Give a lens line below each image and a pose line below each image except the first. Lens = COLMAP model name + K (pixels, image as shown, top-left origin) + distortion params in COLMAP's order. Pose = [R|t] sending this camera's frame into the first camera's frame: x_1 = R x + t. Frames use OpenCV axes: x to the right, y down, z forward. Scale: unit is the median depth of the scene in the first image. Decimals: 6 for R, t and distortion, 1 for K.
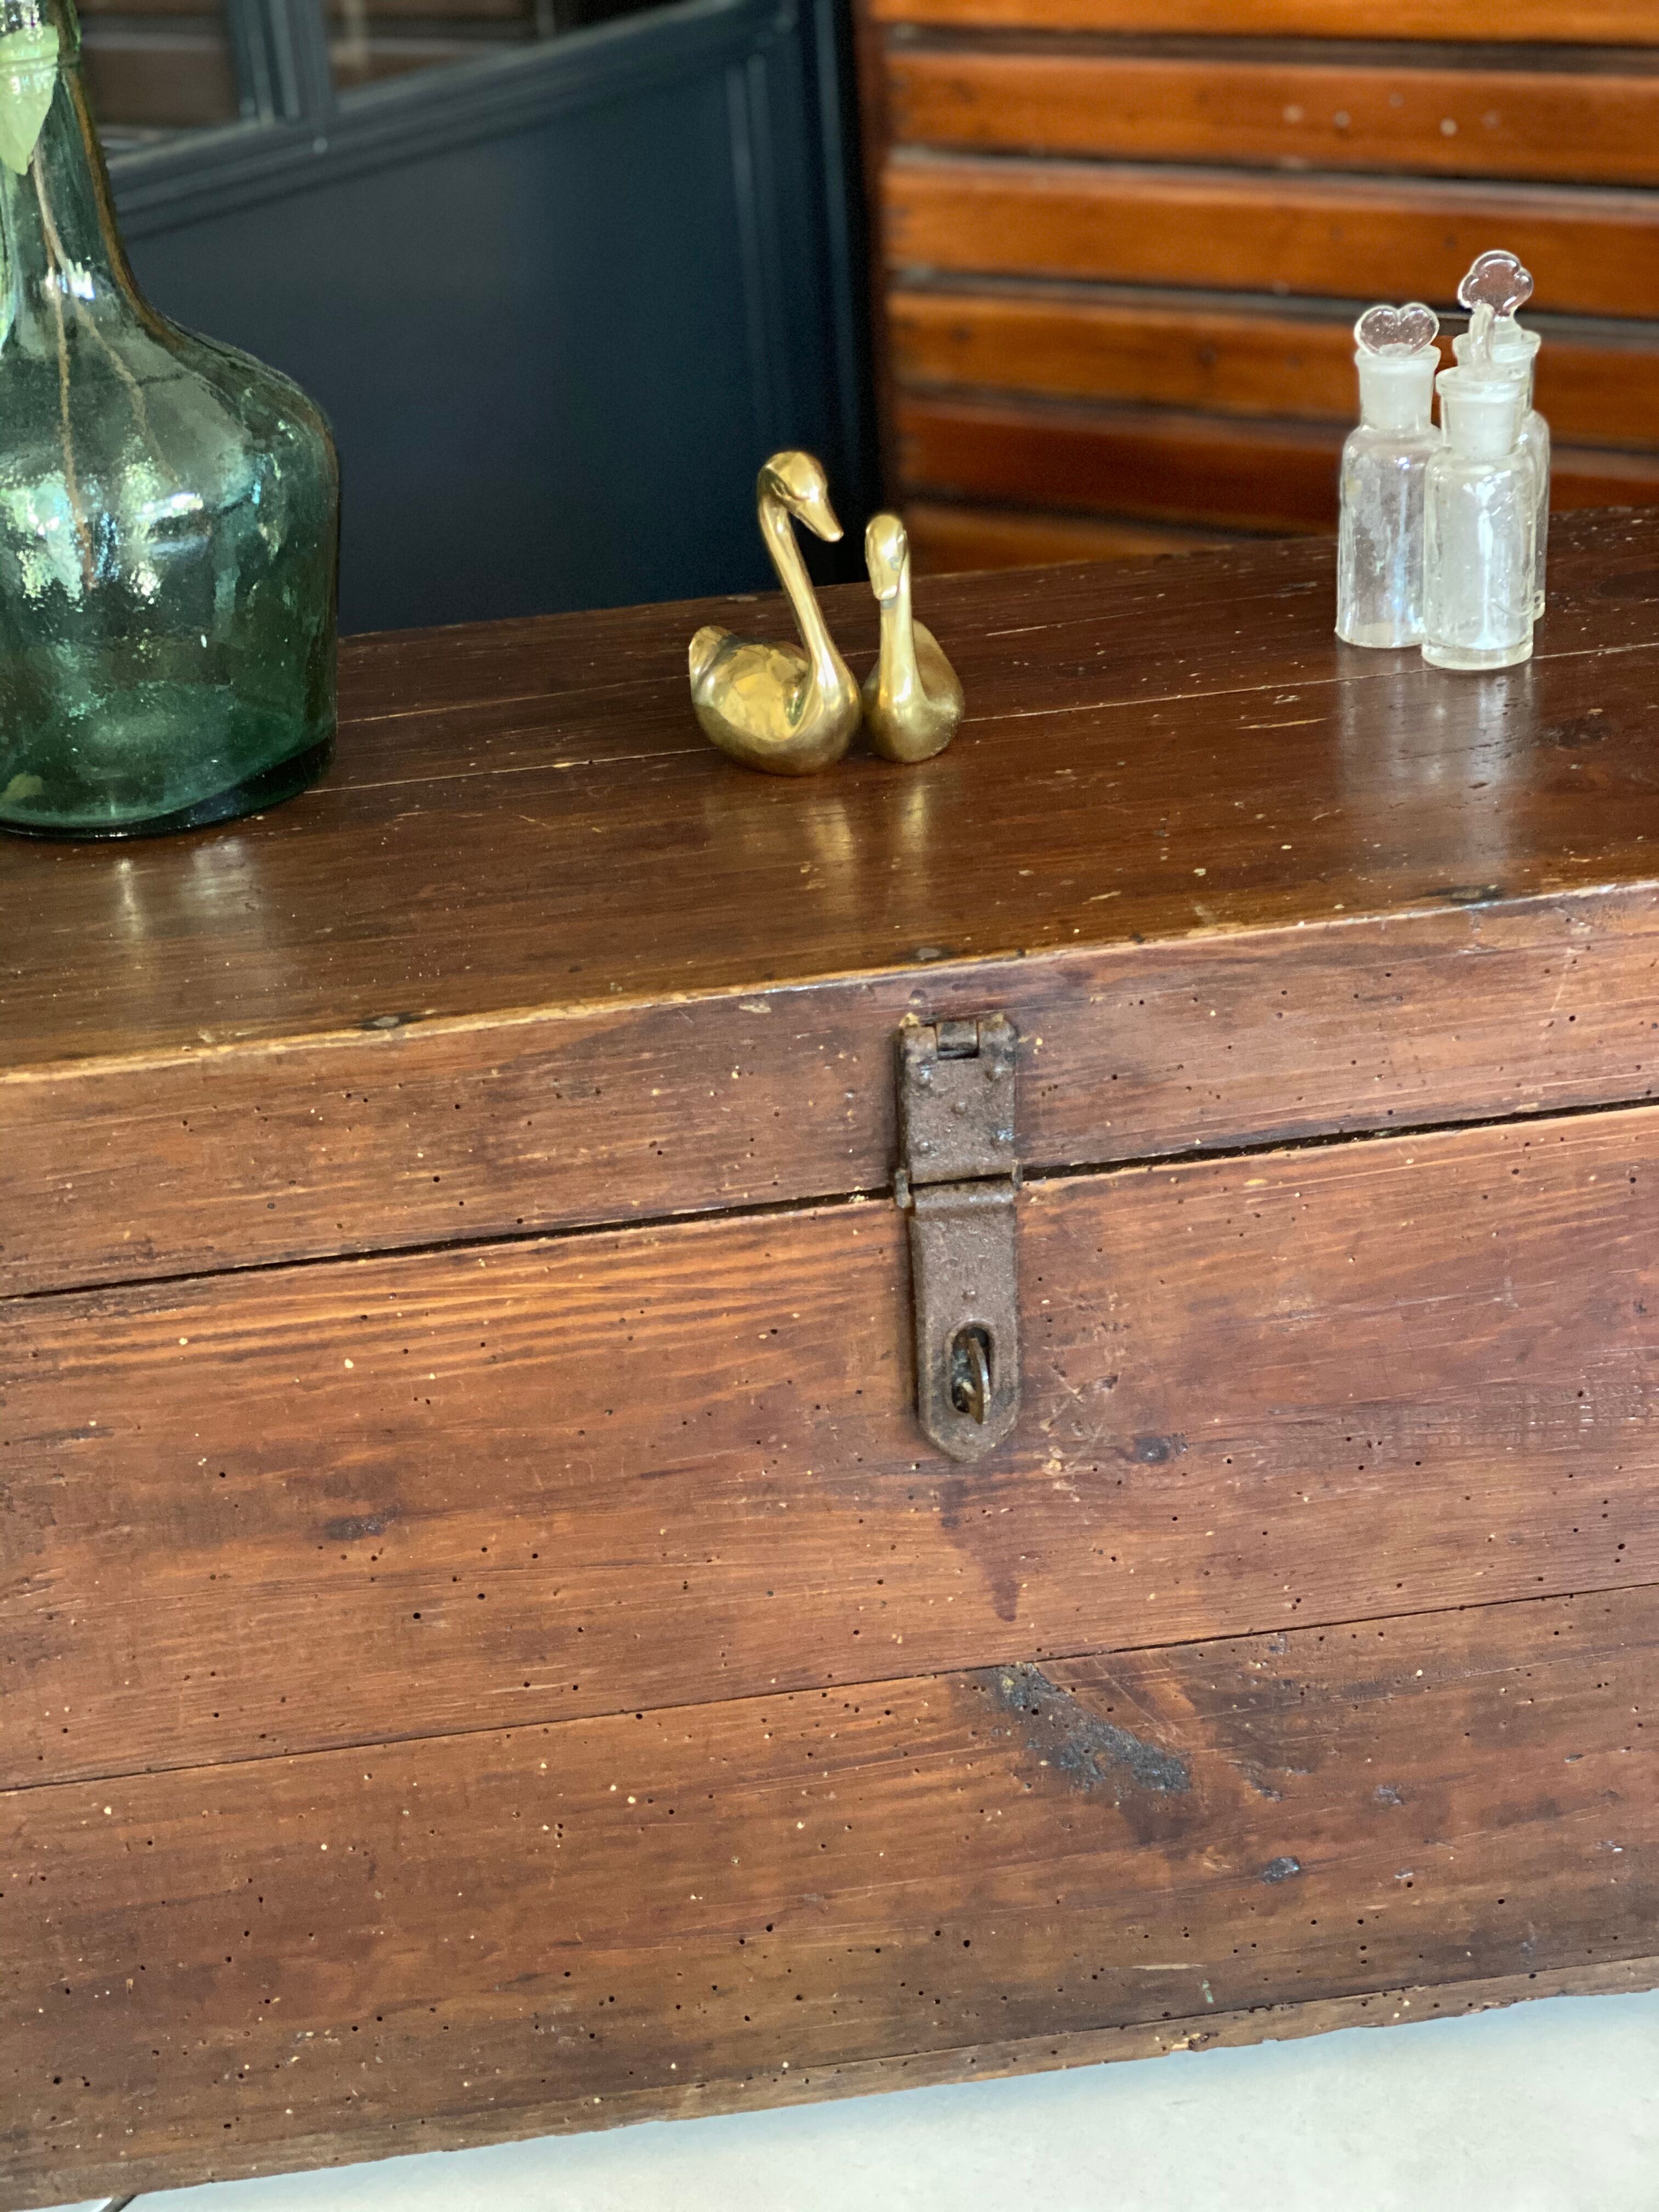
lens RADIAL K [[3388.8, 0, 829.9], [0, 3388.8, 1081.8], [0, 0, 1]] dist [0.100103, 0.000000]
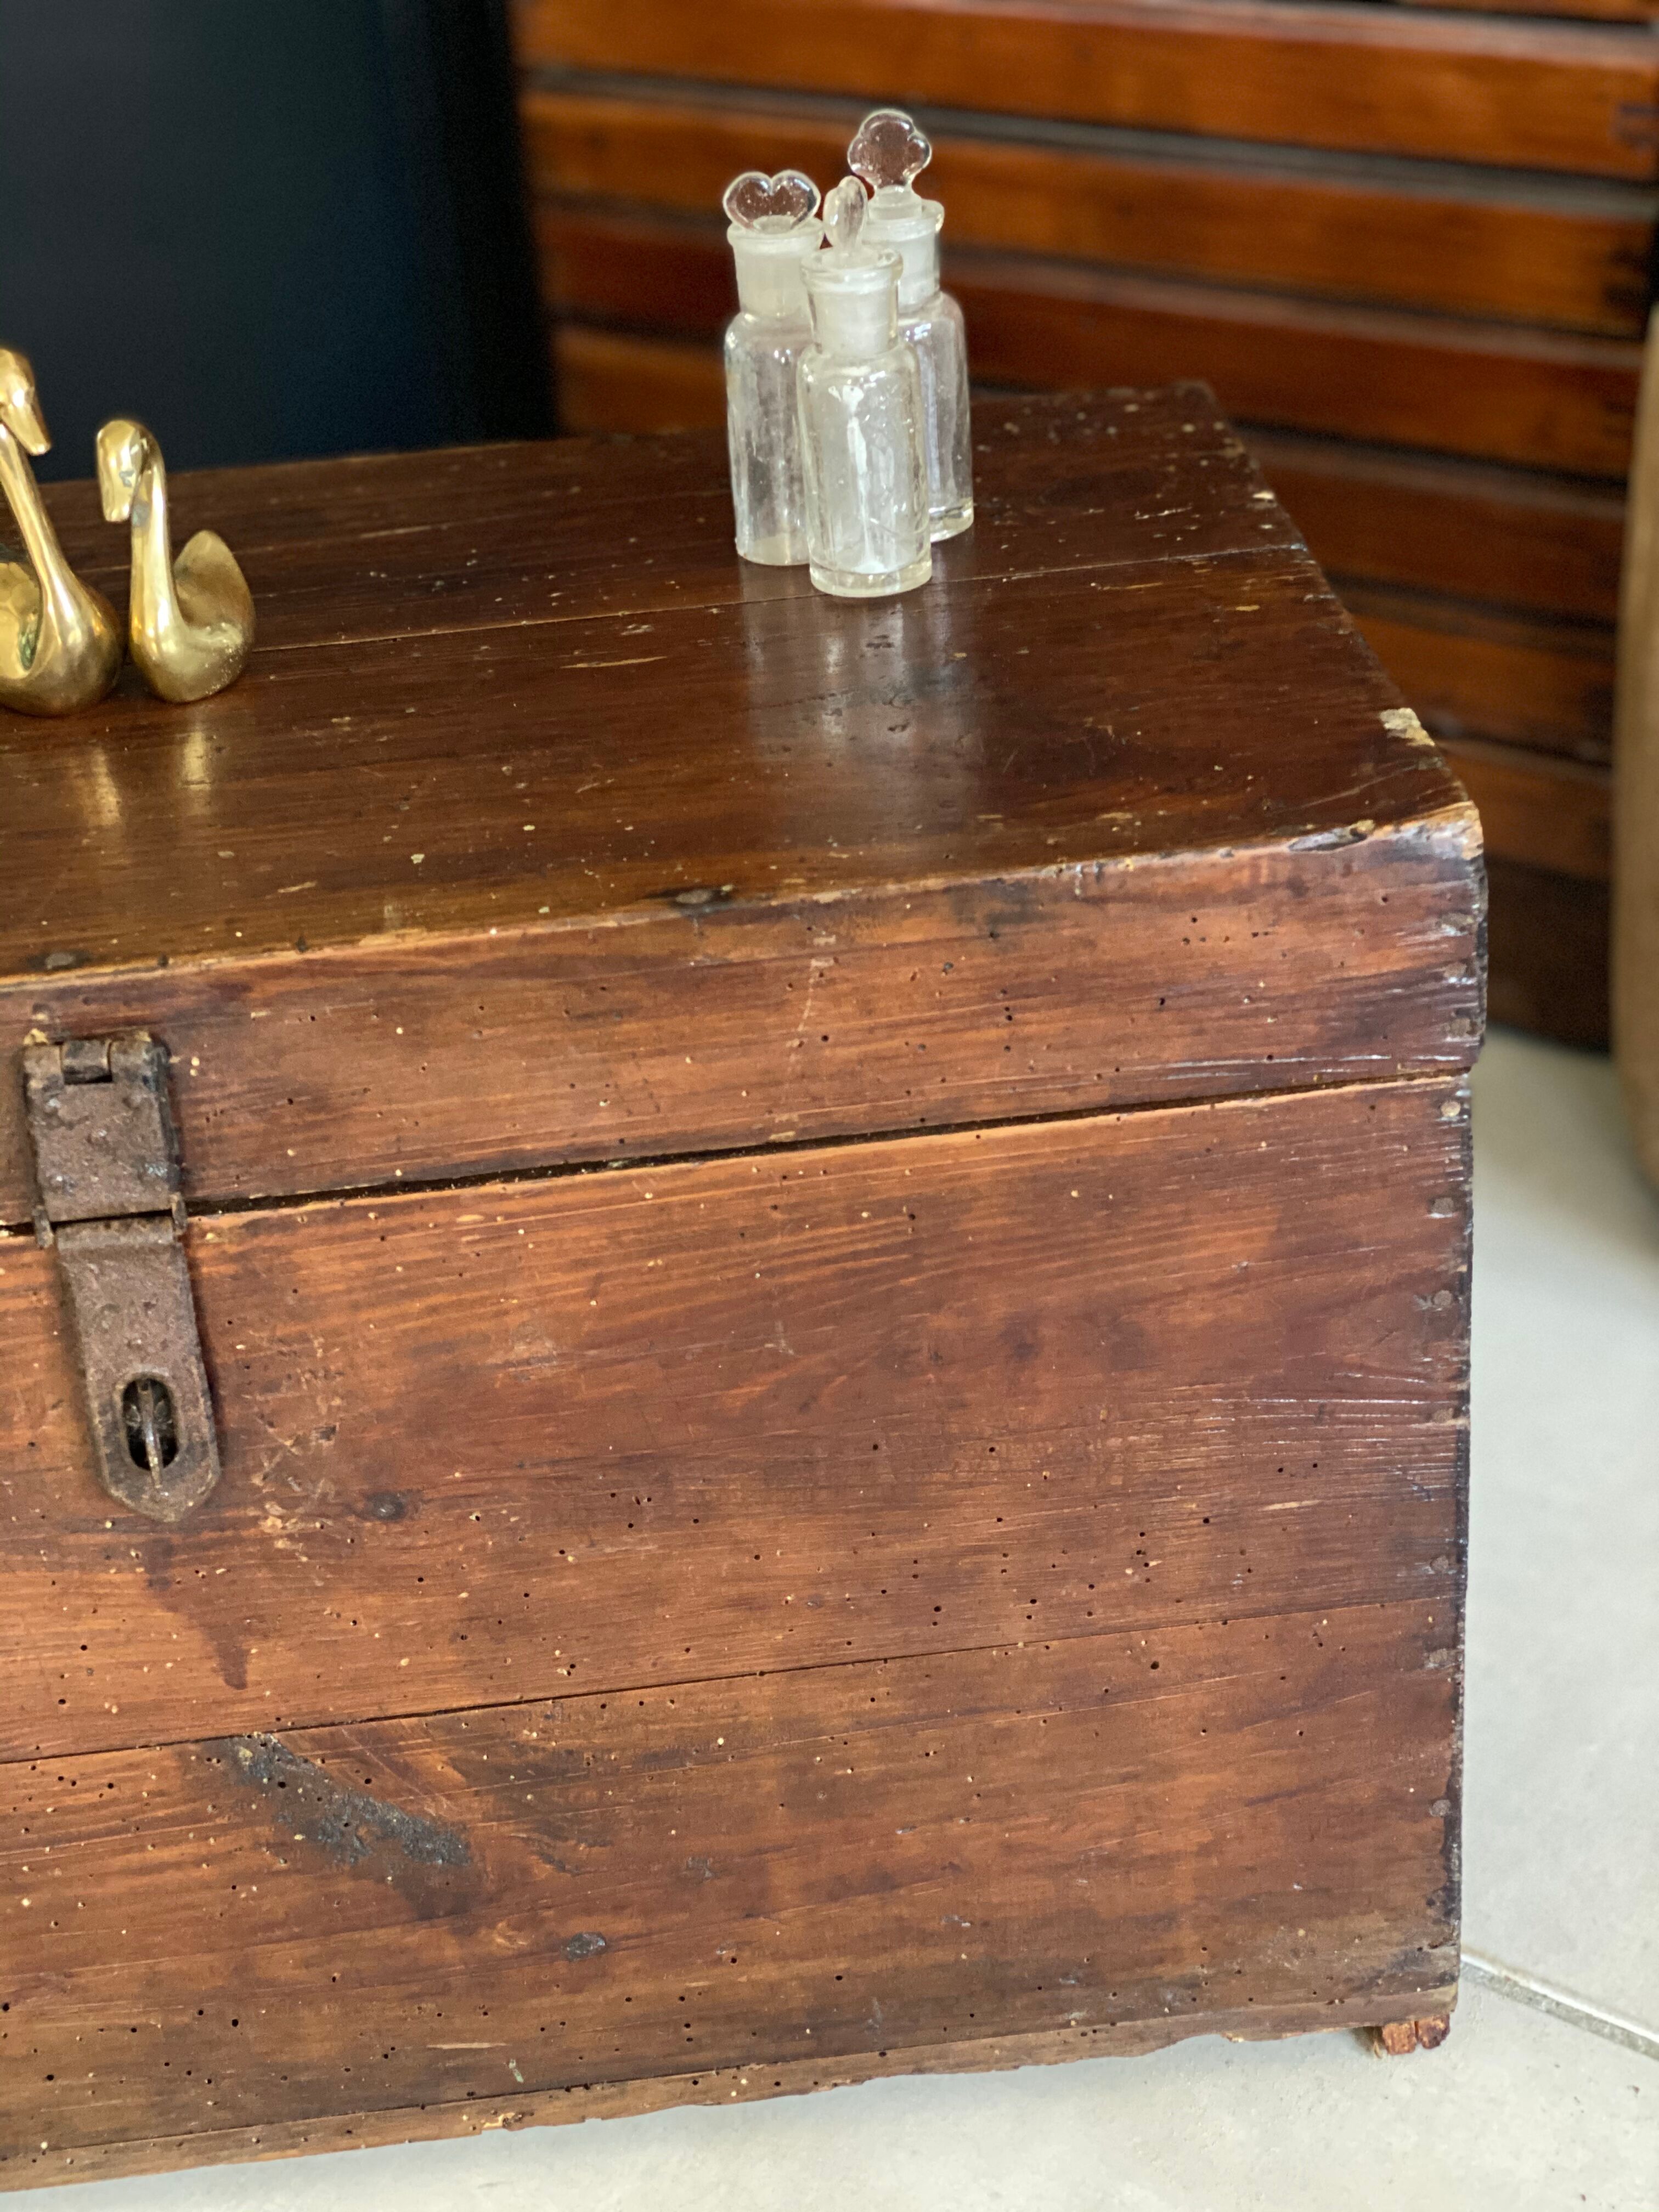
lens RADIAL K [[3388.8, 0, 860.4], [0, 3388.8, 1097.1], [0, 0, 1]] dist [0.100103, 0.000000]
pose [[0.999530, 0.014749, -0.026879, 0.240572], [-0.012500, 0.996555, 0.081989, -0.071876], [0.027996, -0.081614, 0.996271, 0.130192]]
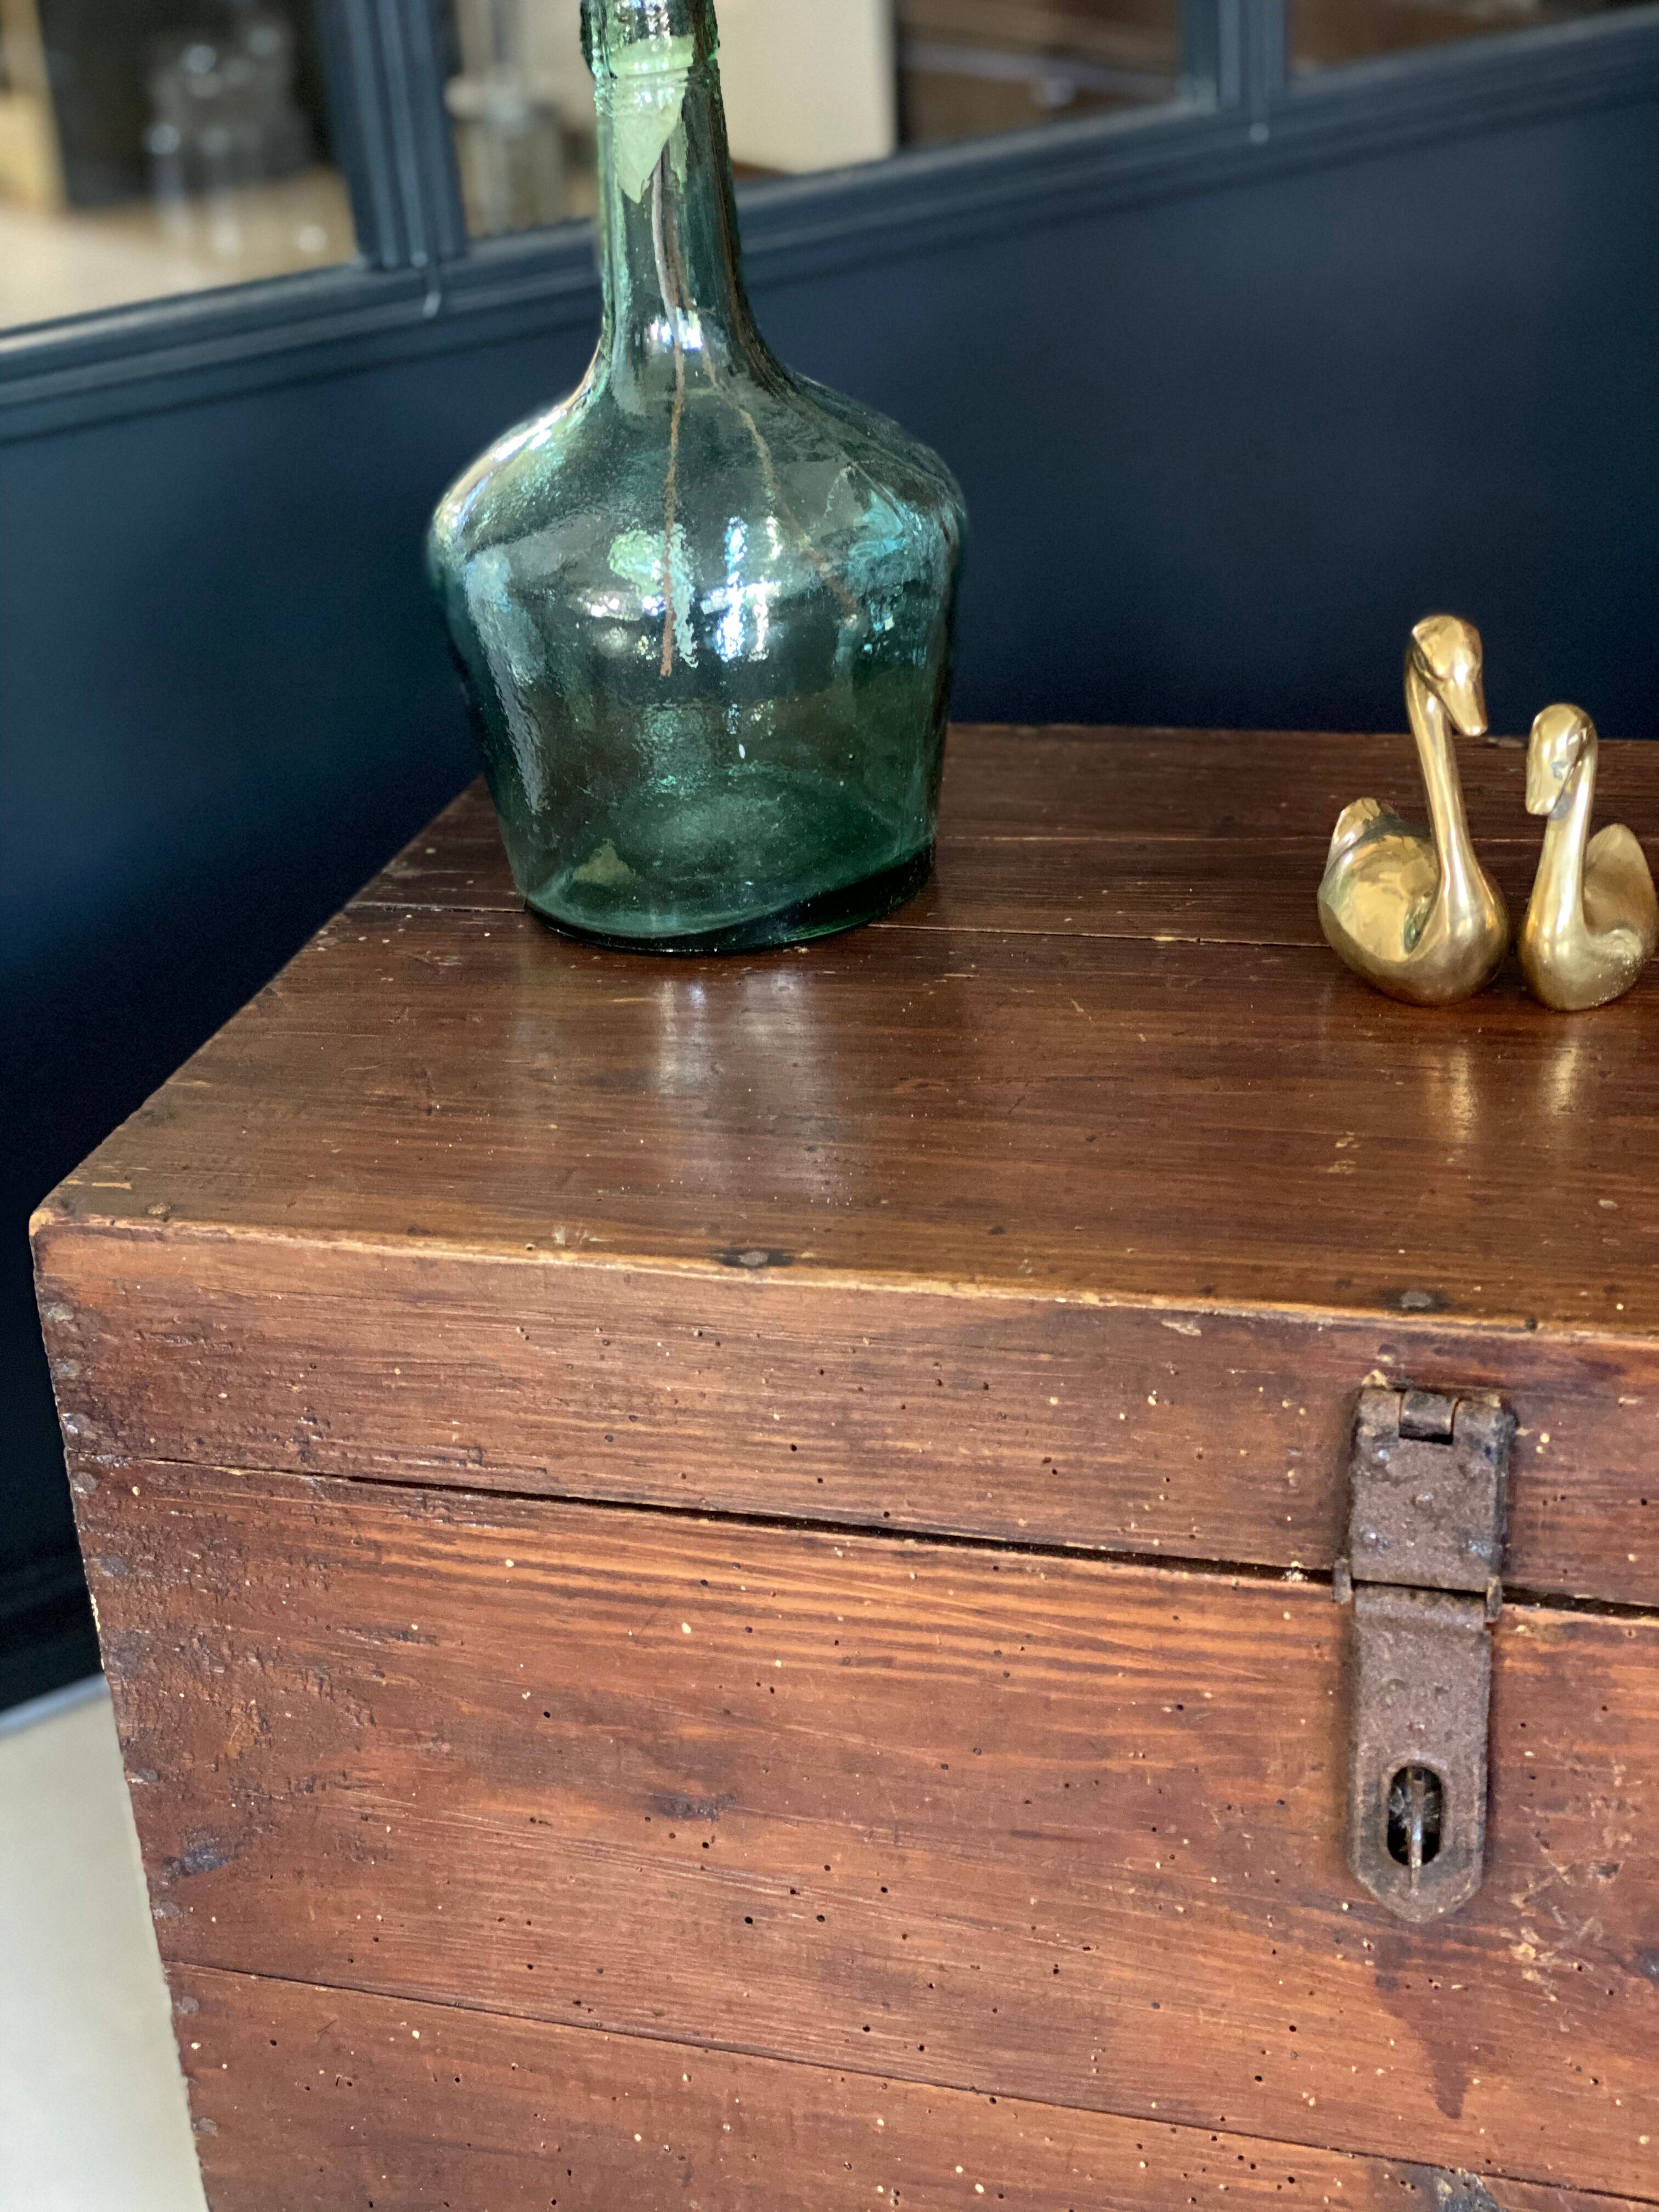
lens RADIAL K [[3388.8, 0, 796.5], [0, 3388.8, 1093.7], [0, 0, 1]] dist [0.100103, 0.000000]
pose [[0.915597, 0.175101, -0.361970, 0.162999], [-0.161174, 0.984540, 0.068578, -0.108204], [0.368382, -0.004449, 0.929664, 0.204586]]
